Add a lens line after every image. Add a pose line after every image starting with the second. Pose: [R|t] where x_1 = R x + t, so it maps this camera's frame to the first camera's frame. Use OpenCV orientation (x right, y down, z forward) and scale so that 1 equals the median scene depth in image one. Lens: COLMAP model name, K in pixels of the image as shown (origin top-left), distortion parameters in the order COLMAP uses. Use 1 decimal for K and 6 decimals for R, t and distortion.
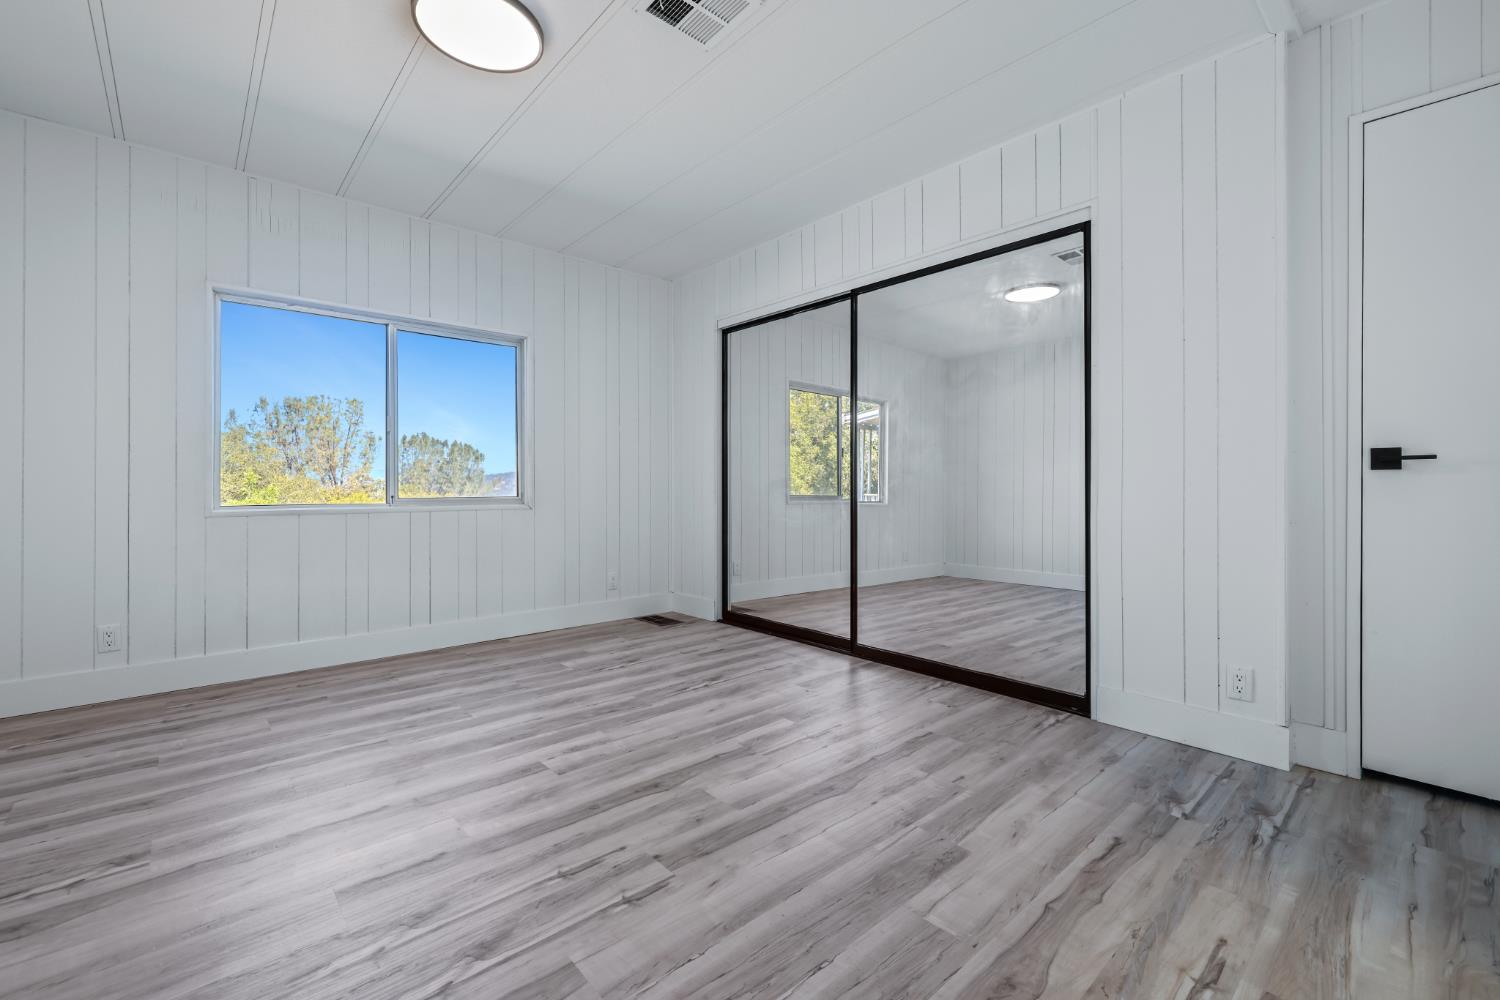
lens RADIAL K [[636.2, 0, 753.8], [0, 636.2, 478.4], [0, 0, 1]] dist [-0.000215, 0.000275]
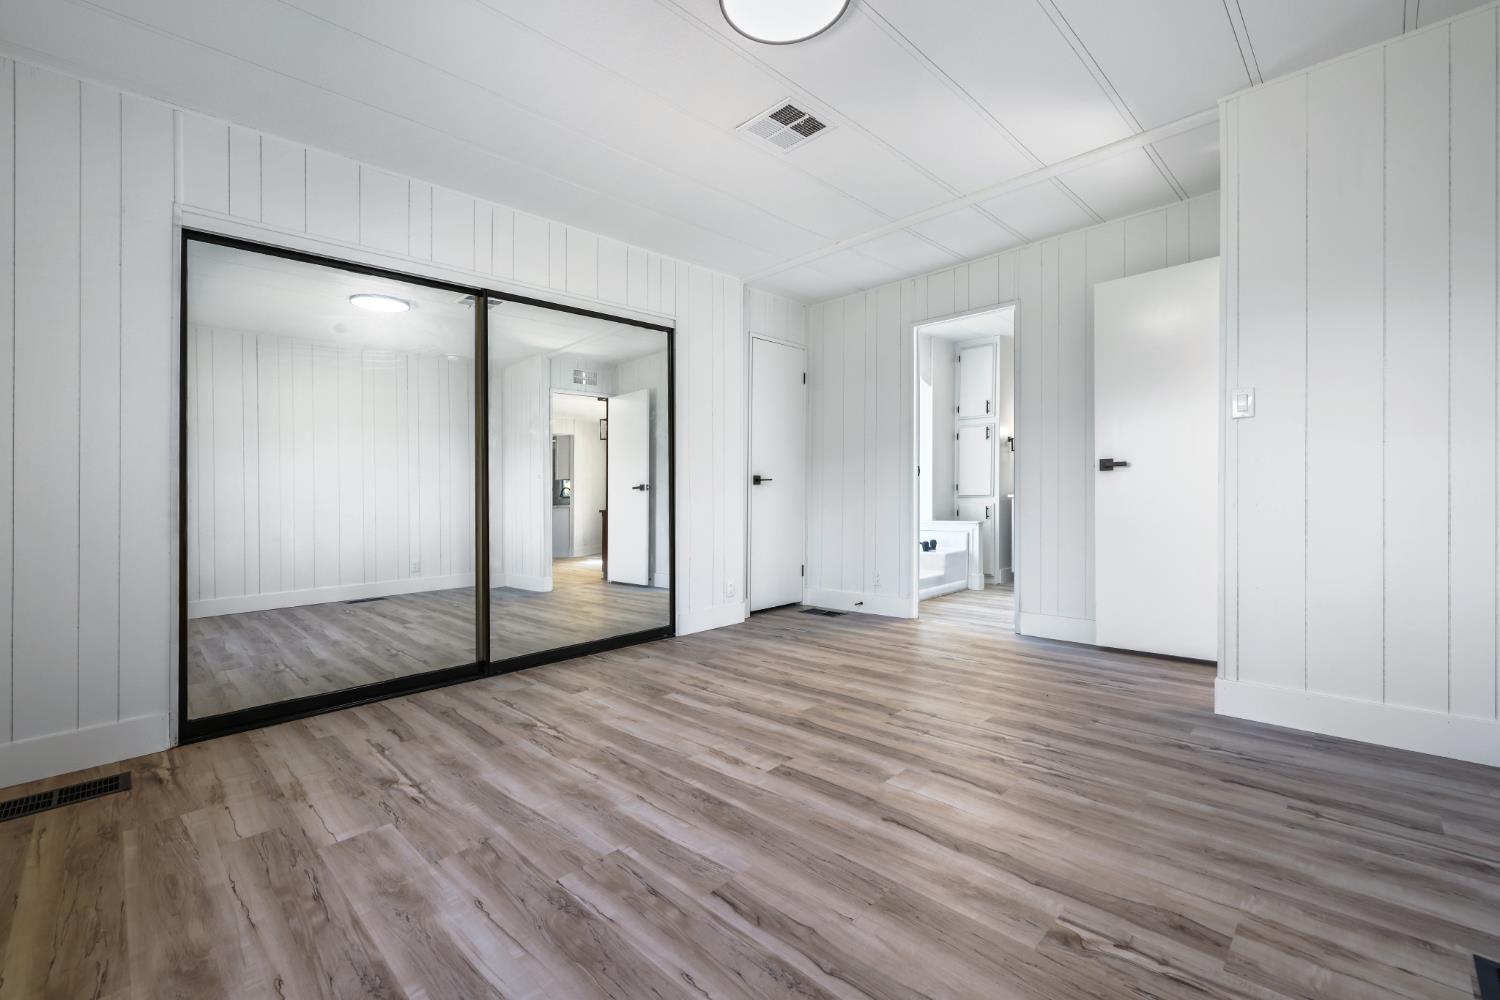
lens RADIAL K [[636.2, 0, 753.8], [0, 636.2, 478.4], [0, 0, 1]] dist [-0.000215, 0.000275]
pose [[-0.058085, 0.018137, 0.998147, -1.275485], [0.008213, 0.999810, -0.017689, 0.006937], [-0.998278, 0.007170, -0.058223, 1.031288]]
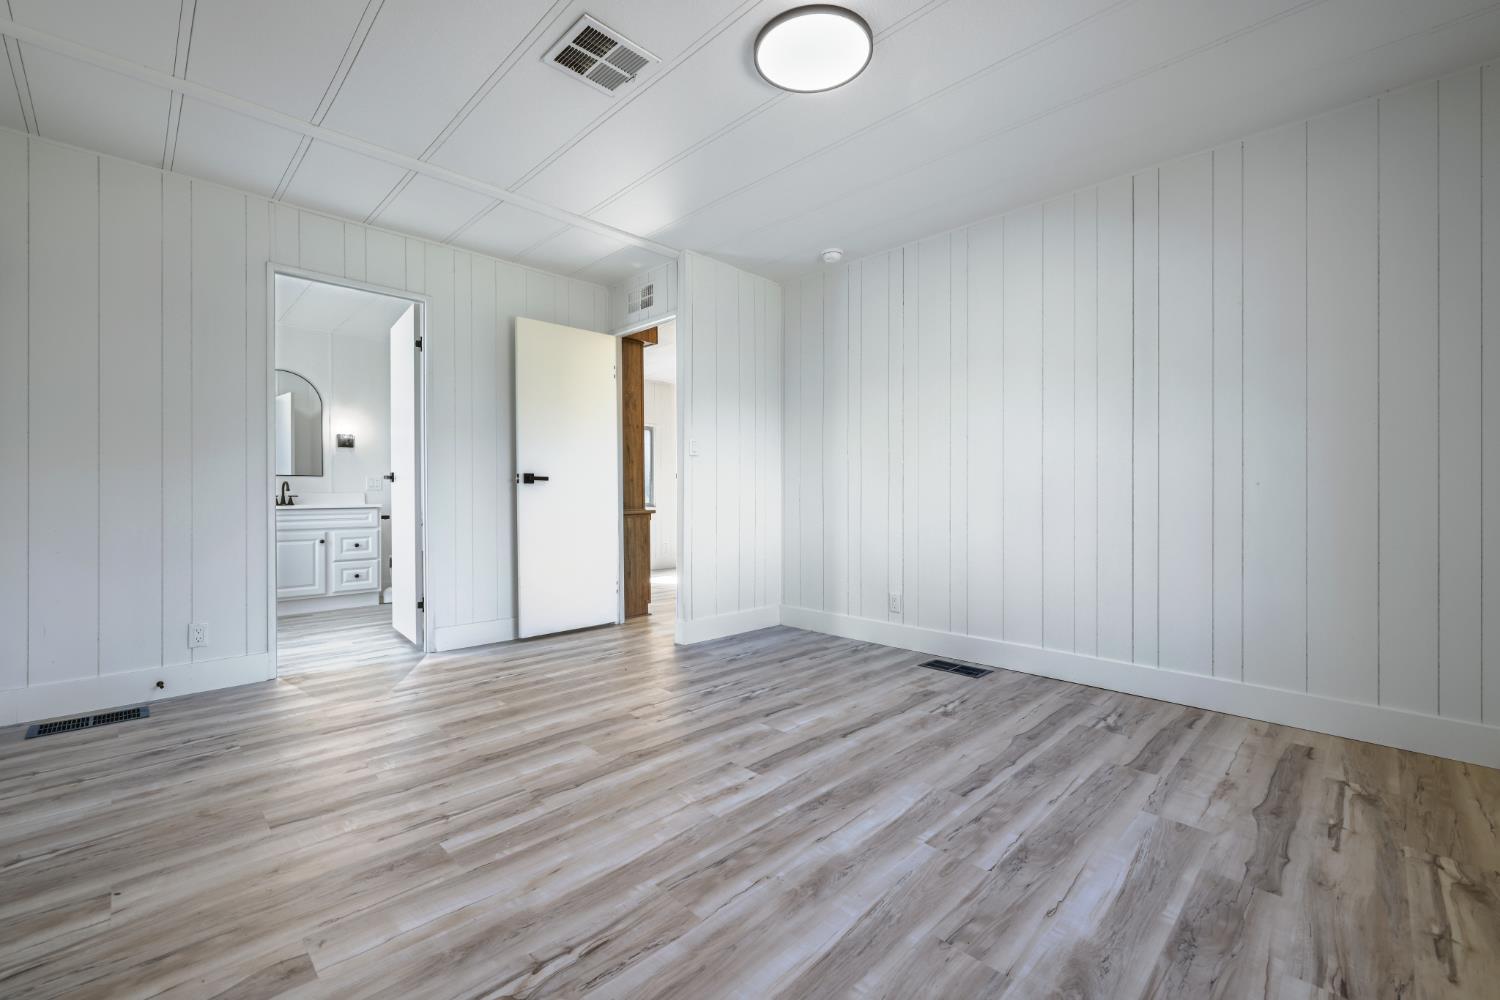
lens RADIAL K [[627.5, 0, 747.2], [0, 627.5, 498.5], [0, 0, 1]] dist [-0.001568, -0.000069]
pose [[-0.998939, -0.002860, -0.045964, -0.259022], [-0.002492, 0.999964, -0.008058, 0.022326], [0.045985, -0.007935, -0.998911, 1.898714]]
